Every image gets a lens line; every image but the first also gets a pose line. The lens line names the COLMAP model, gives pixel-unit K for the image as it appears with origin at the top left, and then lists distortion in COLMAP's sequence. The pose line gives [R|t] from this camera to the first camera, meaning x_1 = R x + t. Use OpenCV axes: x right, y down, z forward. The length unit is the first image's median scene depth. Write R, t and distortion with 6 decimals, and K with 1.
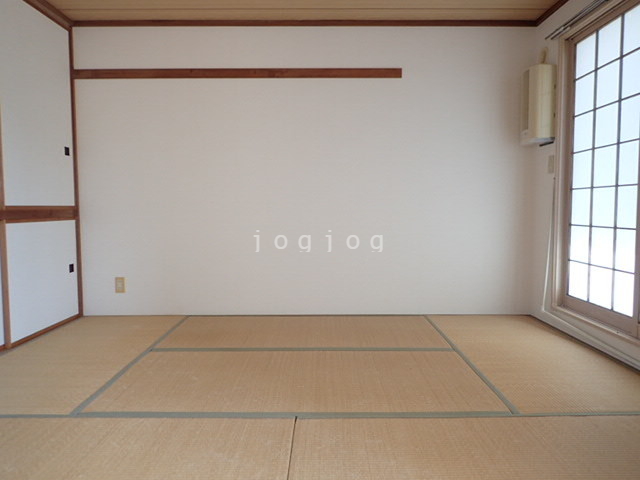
lens RADIAL K [[484.4, 0, 321.3], [0, 484.4, 238.7], [0, 0, 1]] dist [0.002316, -0.002955]
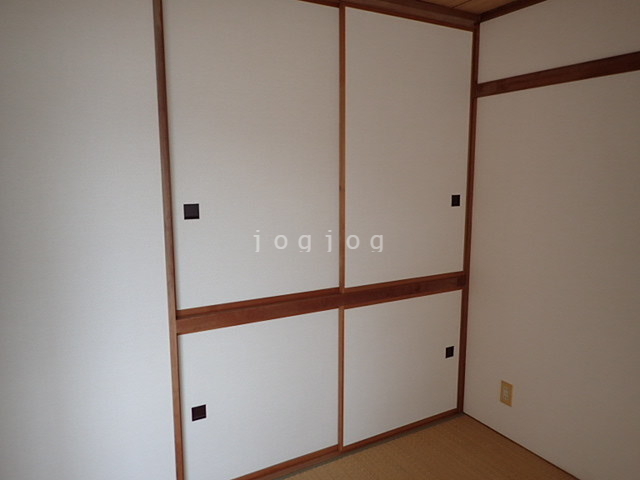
lens RADIAL K [[484.4, 0, 322.3], [0, 484.4, 243.4], [0, 0, 1]] dist [0.002316, -0.002955]
pose [[0.501002, 0.122080, -0.856793, 0.018504], [-0.050484, 0.992438, 0.111887, -0.184034], [0.863973, -0.012801, 0.503376, 0.438198]]
